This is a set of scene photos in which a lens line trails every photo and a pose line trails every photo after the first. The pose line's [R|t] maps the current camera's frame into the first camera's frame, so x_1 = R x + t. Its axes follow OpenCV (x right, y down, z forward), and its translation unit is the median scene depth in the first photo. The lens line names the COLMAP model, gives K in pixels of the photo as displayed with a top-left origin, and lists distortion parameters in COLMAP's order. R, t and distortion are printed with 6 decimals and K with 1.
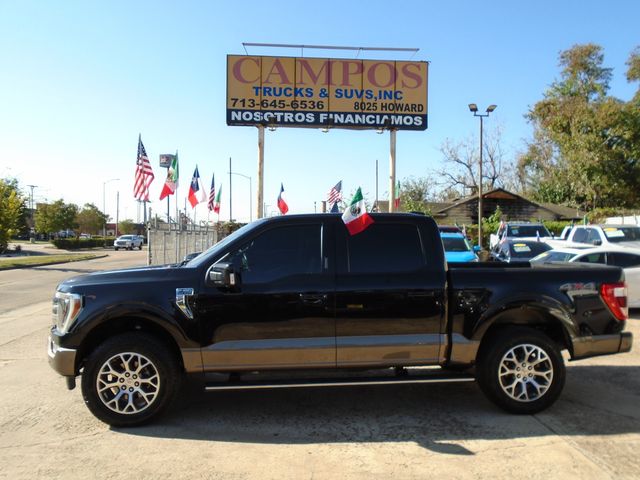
lens RADIAL K [[489.6, 0, 320.0], [0, 489.6, 240.0], [0, 0, 1]] dist [-0.019937, 0.007529]
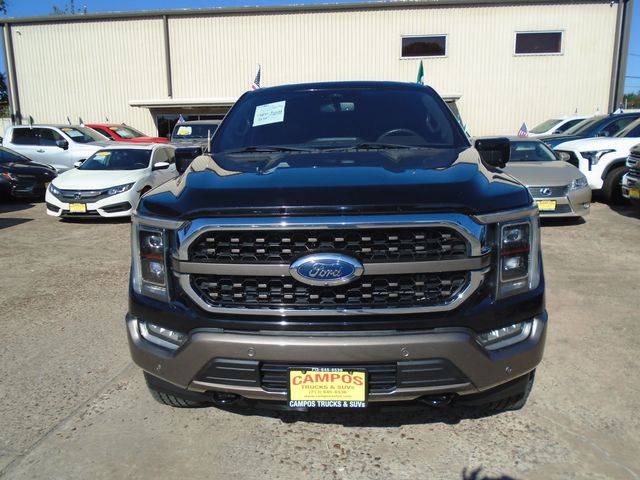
lens RADIAL K [[489.6, 0, 320.0], [0, 489.6, 240.0], [0, 0, 1]] dist [-0.019937, 0.007529]
pose [[0.157405, -0.198687, 0.967340, -0.939778], [0.022396, 0.980017, 0.197647, 0.041353], [-0.987280, -0.009446, 0.158710, 1.046659]]
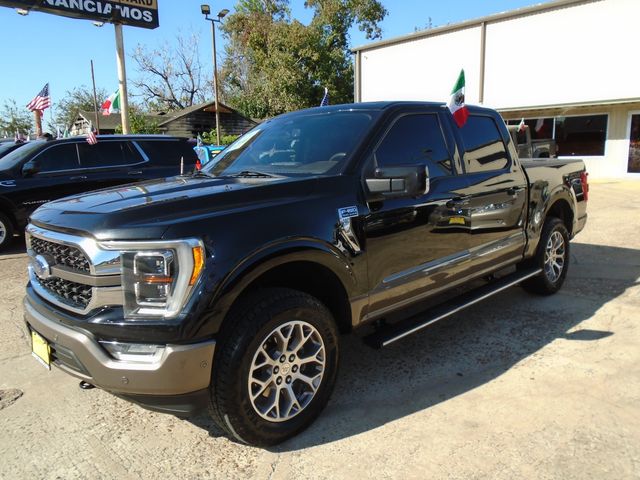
lens RADIAL K [[489.6, 0, 320.0], [0, 489.6, 240.0], [0, 0, 1]] dist [-0.019937, 0.007529]
pose [[0.781000, -0.132894, 0.610227, -0.653733], [0.031945, 0.984320, 0.173477, 0.025643], [-0.623713, -0.115992, 0.772999, 0.479320]]
